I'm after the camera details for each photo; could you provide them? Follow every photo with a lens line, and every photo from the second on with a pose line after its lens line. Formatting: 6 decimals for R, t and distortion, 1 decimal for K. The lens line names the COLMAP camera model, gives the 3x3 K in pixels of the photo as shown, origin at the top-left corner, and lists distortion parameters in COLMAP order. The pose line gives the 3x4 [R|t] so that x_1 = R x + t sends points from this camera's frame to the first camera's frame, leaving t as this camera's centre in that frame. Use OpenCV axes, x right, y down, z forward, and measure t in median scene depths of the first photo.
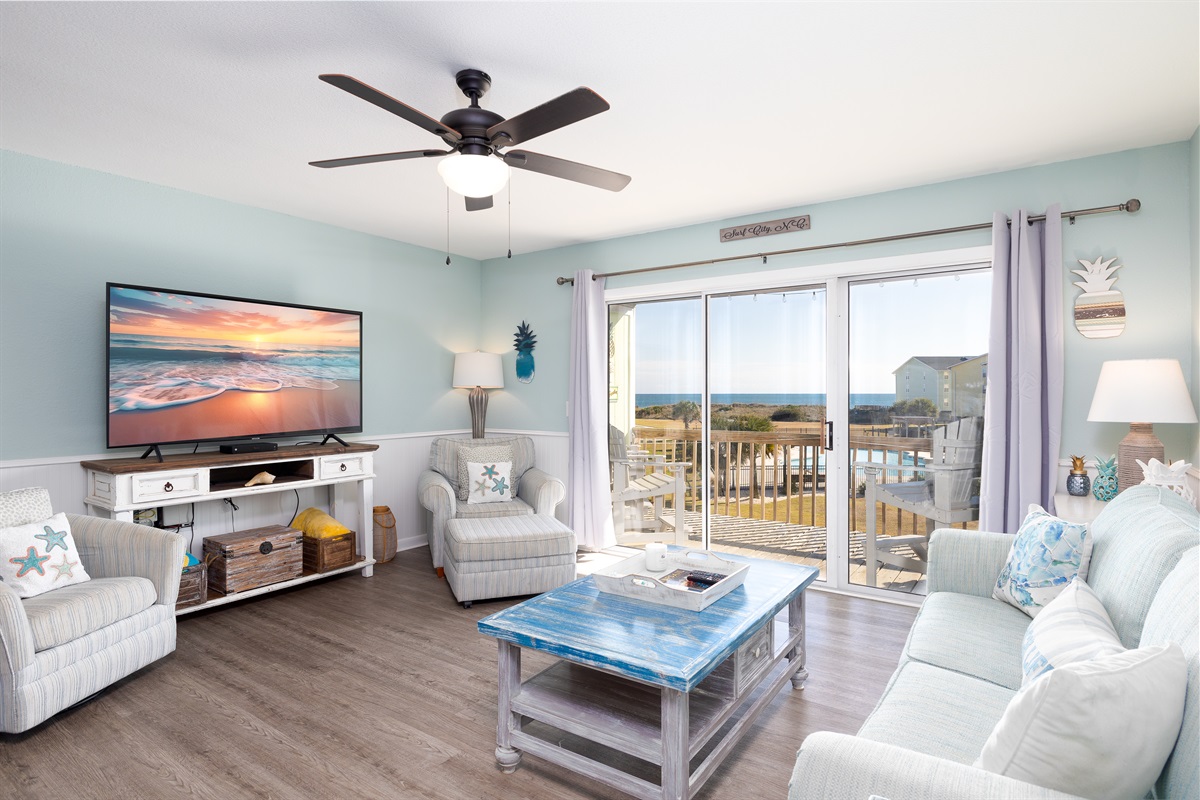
lens RADIAL K [[640.8, 0, 573.6], [0, 640.8, 386.5], [0, 0, 1]] dist [0.005700, 0.001011]
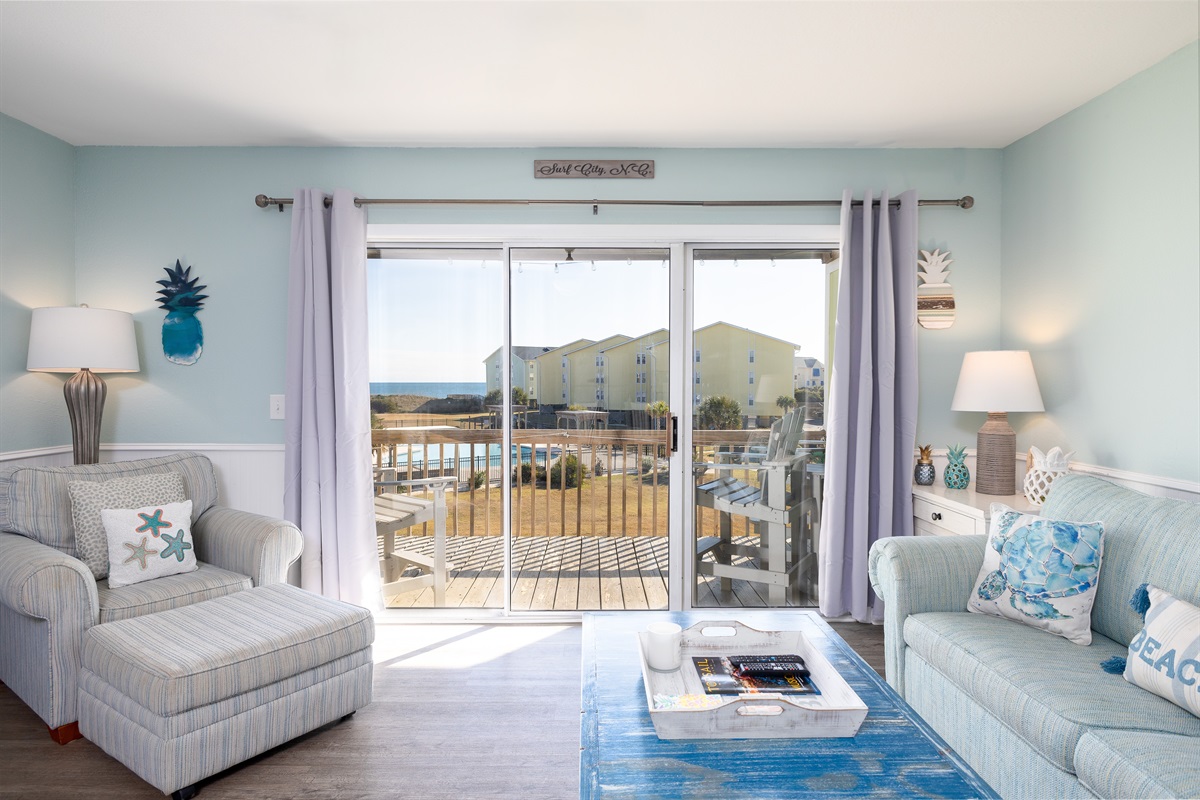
lens RADIAL K [[709.1, 0, 601.2], [0, 709.1, 390.1], [0, 0, 1]] dist [0.002871, -0.001528]
pose [[0.801610, -0.005165, 0.597825, -0.202049], [-0.008042, 0.999779, 0.019422, 0.002820], [-0.597793, -0.020376, 0.801392, 0.300122]]
